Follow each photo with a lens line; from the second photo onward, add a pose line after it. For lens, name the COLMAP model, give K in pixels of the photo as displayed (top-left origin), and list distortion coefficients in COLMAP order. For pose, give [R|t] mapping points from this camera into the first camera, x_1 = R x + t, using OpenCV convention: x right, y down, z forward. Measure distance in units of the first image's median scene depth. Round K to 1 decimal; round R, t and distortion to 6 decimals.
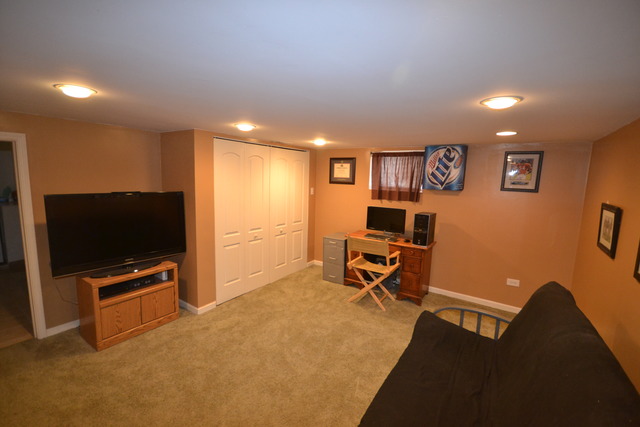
lens RADIAL K [[283.6, 0, 315.2], [0, 283.6, 213.8], [0, 0, 1]] dist [0.000737, -0.007339]
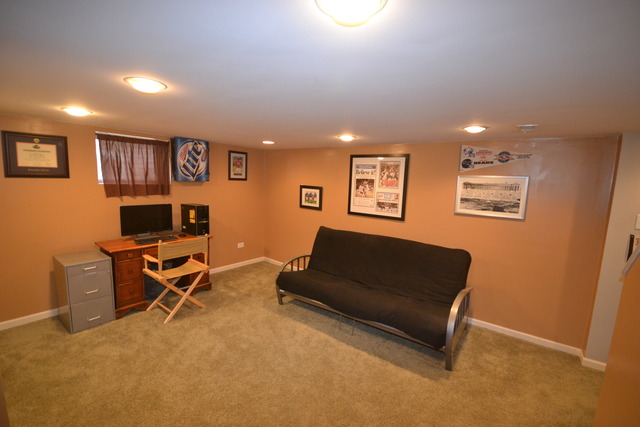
lens RADIAL K [[283.6, 0, 316.7], [0, 283.6, 215.4], [0, 0, 1]] dist [0.000737, -0.007339]
pose [[0.065489, -0.157778, 0.985301, -0.598099], [0.098927, 0.983582, 0.150928, -0.073597], [-0.992937, 0.087589, 0.080022, 0.473210]]
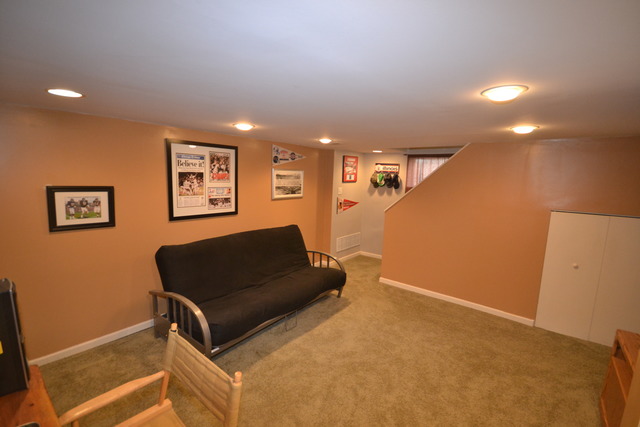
lens RADIAL K [[283.6, 0, 319.5], [0, 283.6, 214.1], [0, 0, 1]] dist [0.000737, -0.007339]
pose [[-0.993850, -0.078545, 0.078056, 0.022945], [-0.054030, 0.959255, 0.277327, -0.163490], [-0.096658, 0.271404, -0.957600, 1.162665]]
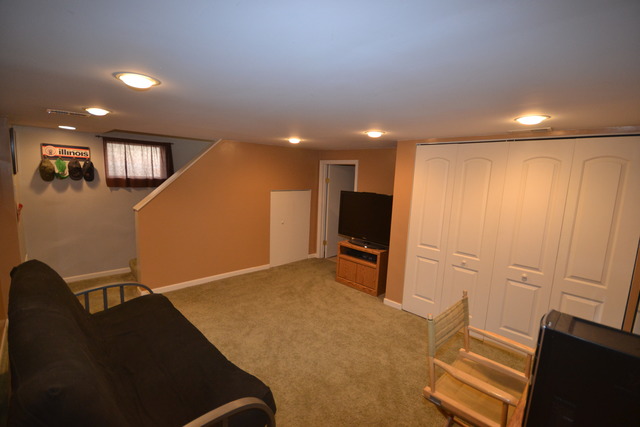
lens RADIAL K [[283.6, 0, 317.2], [0, 283.6, 210.6], [0, 0, 1]] dist [0.000737, -0.007339]
pose [[-0.201951, 0.075711, -0.976465, 0.631213], [-0.180679, 0.977015, 0.113121, -0.076810], [0.962585, 0.199272, -0.183630, 0.763473]]
